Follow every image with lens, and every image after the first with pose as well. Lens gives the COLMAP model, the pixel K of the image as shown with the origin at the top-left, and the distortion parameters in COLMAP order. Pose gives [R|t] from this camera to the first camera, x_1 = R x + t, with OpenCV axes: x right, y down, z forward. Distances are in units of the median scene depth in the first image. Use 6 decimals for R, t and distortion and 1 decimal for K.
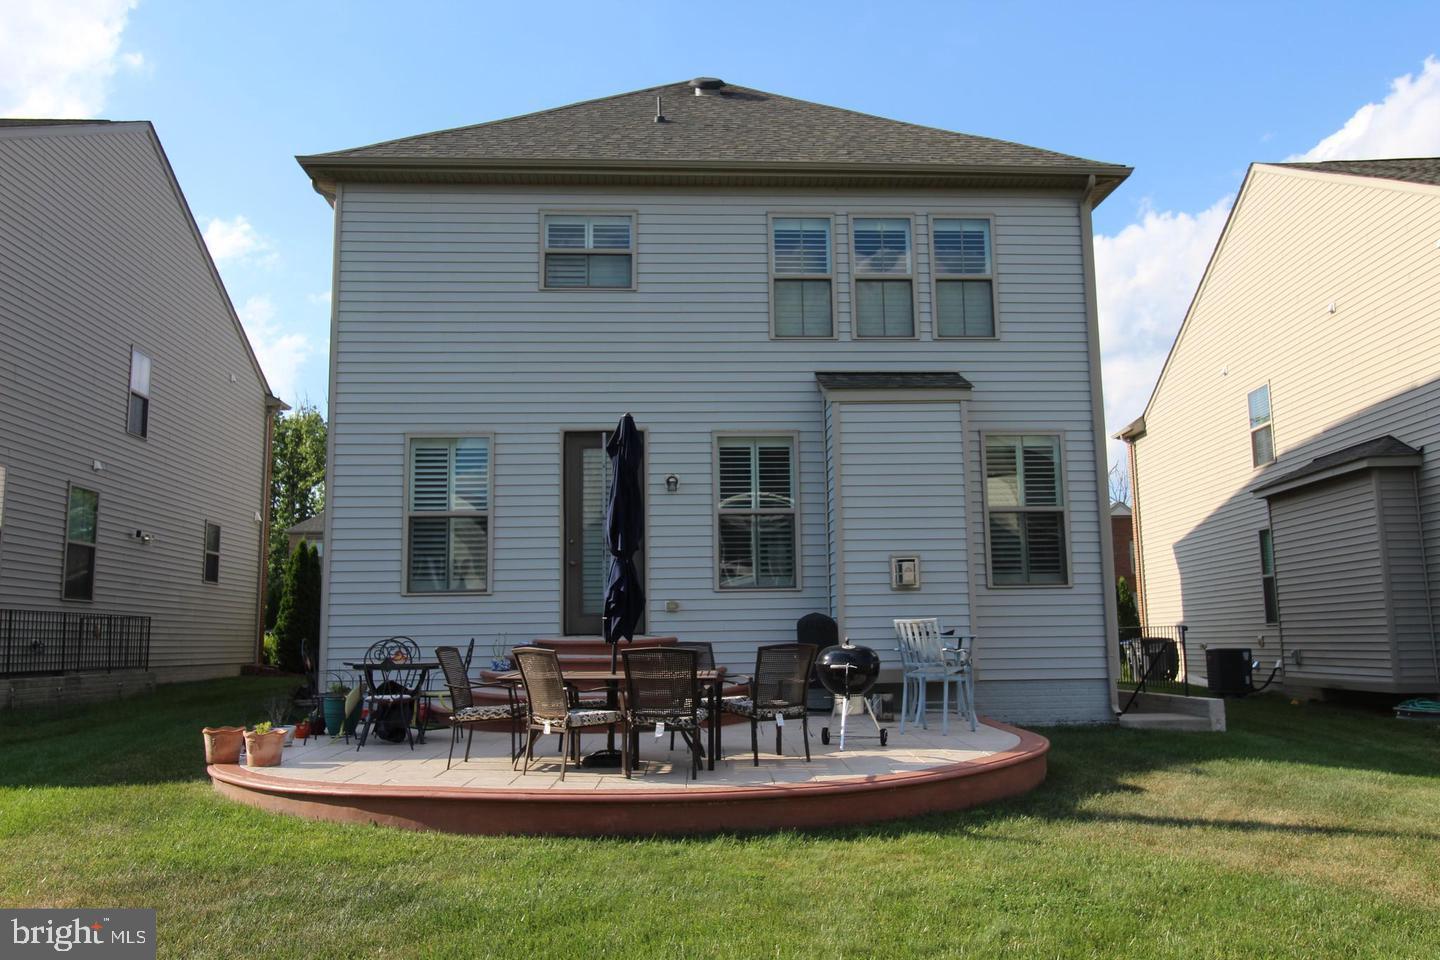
lens RADIAL K [[1157.9, 0, 720.0], [0, 1157.9, 480.0], [0, 0, 1]] dist [0.000703, 0.002558]
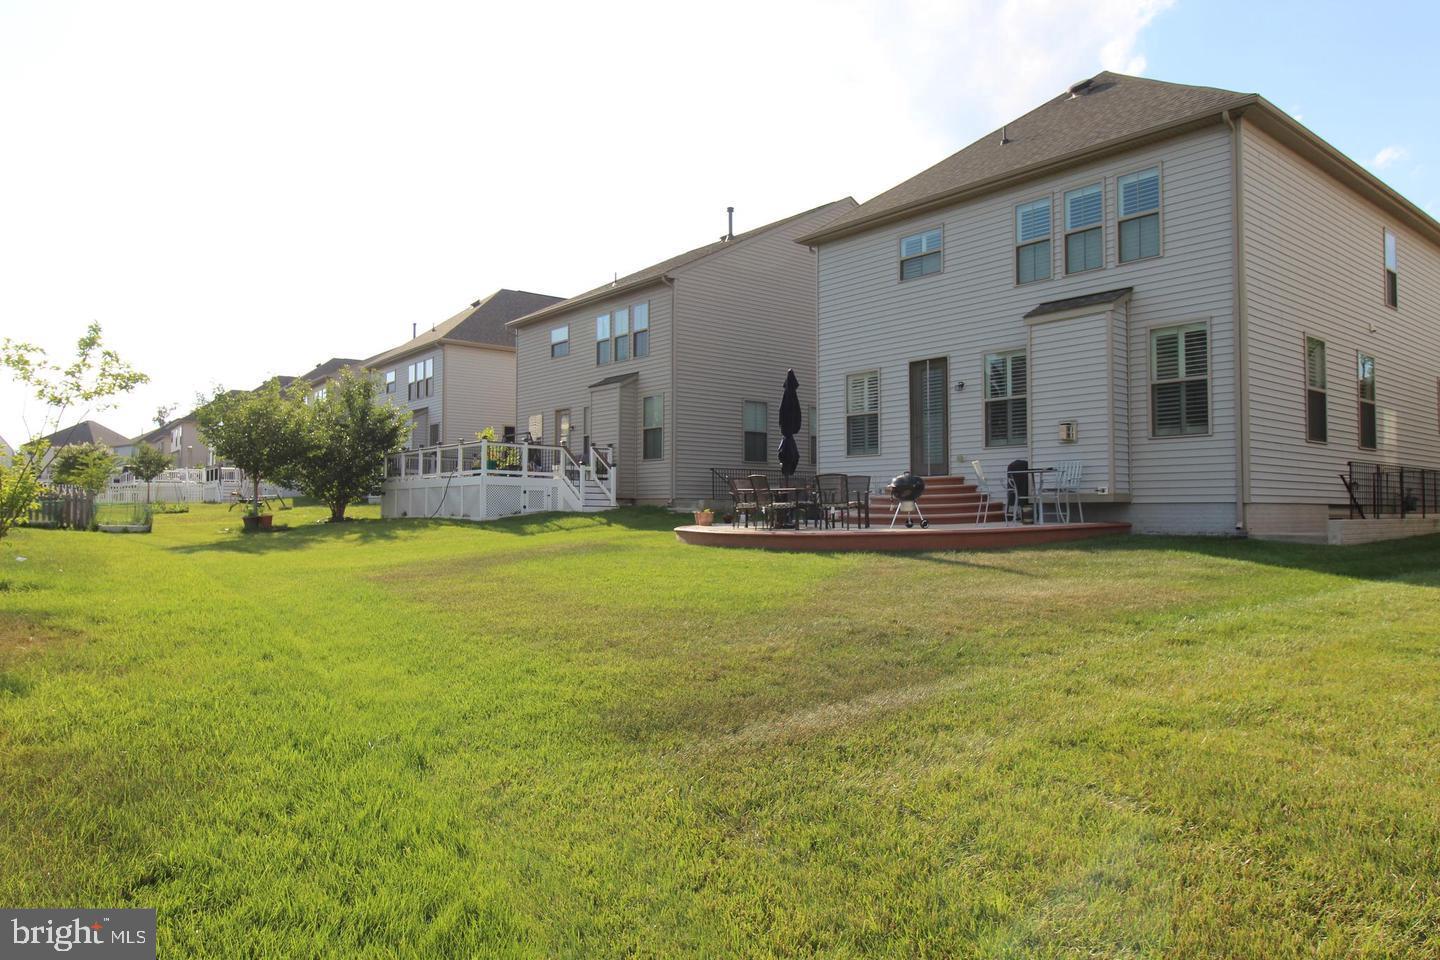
lens RADIAL K [[935.7, 0, 720.2], [0, 935.7, 509.6], [0, 0, 1]] dist [-0.000744, -0.000416]
pose [[0.593369, 0.012135, -0.804839, 0.807029], [0.107173, 0.989793, 0.093937, 0.014476], [0.797764, -0.141997, 0.586012, -0.100609]]
